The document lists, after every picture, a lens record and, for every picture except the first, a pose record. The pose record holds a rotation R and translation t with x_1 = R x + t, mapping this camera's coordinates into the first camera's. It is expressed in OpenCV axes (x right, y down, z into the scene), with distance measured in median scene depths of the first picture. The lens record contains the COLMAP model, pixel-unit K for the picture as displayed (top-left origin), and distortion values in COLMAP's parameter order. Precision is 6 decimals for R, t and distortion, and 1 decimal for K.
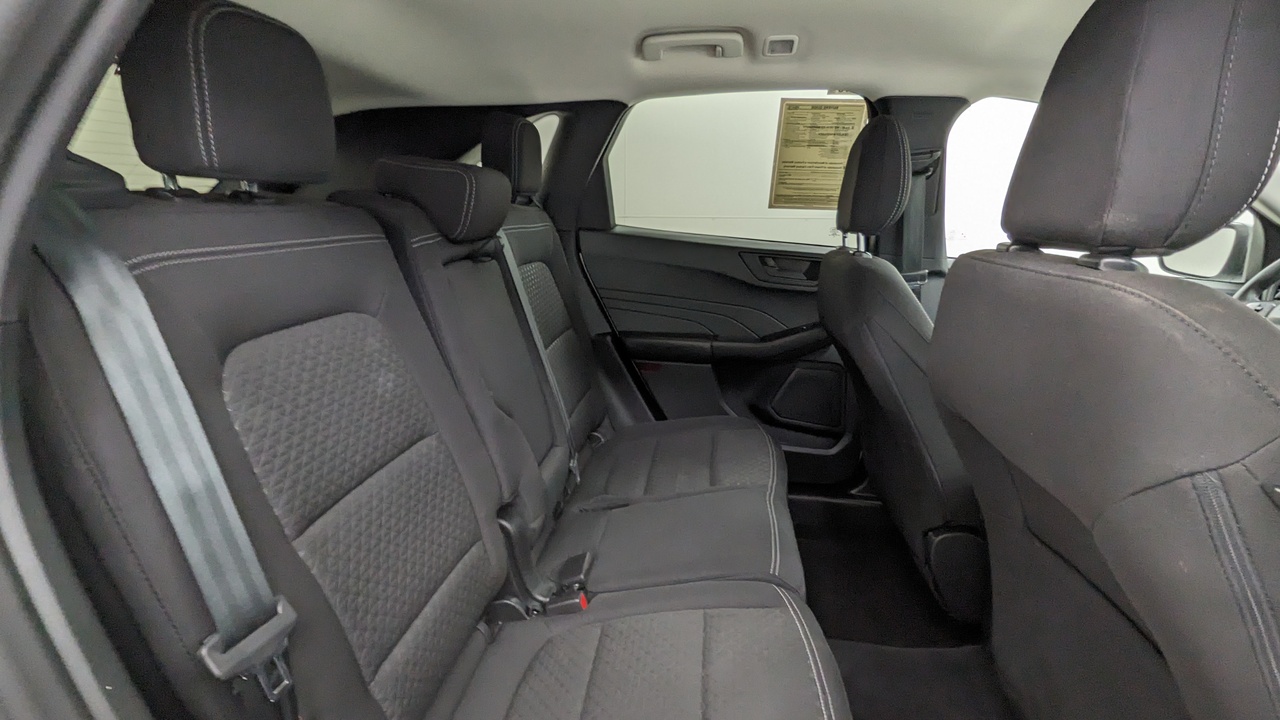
lens RADIAL K [[613.2, 0, 640.7], [0, 613.2, 367.4], [0, 0, 1]] dist [0.002787, -0.003166]
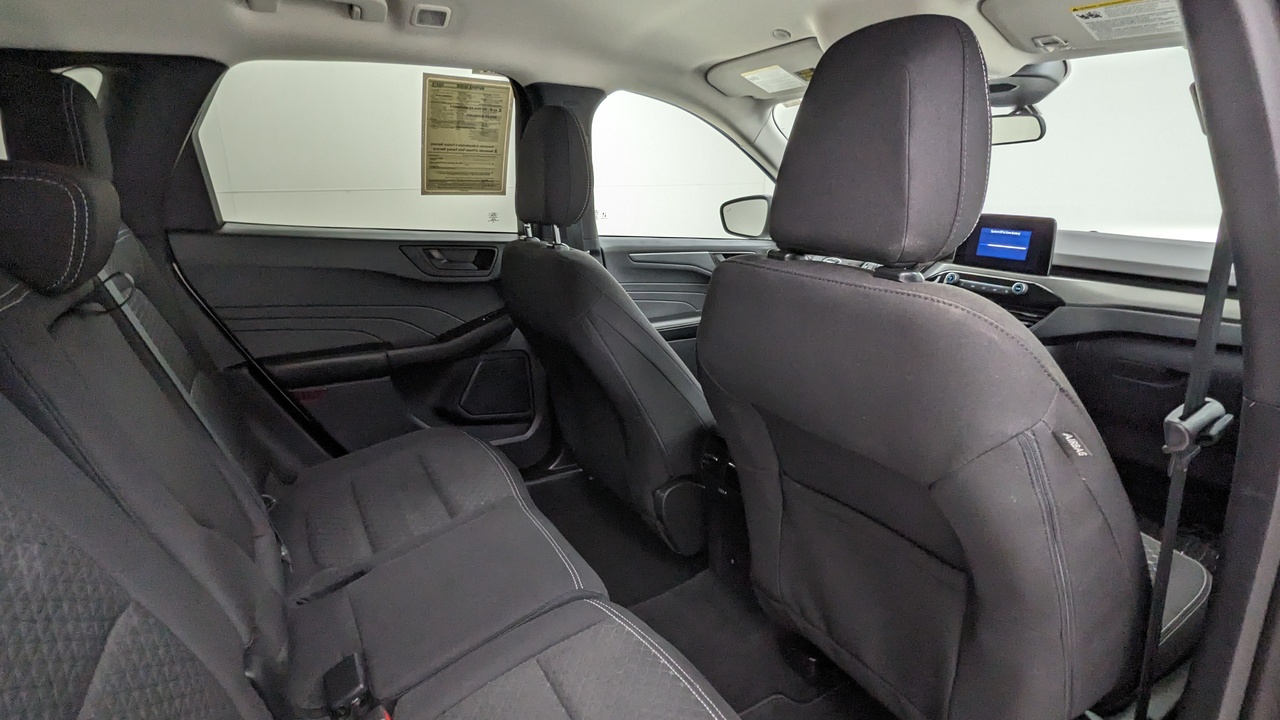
lens RADIAL K [[613.2, 0, 645.7], [0, 613.2, 367.9], [0, 0, 1]] dist [0.002787, -0.003166]
pose [[0.783506, -0.195414, 0.589857, -0.127976], [0.161899, 0.980675, 0.109838, -0.061117], [-0.599922, 0.009438, 0.800003, 0.090337]]
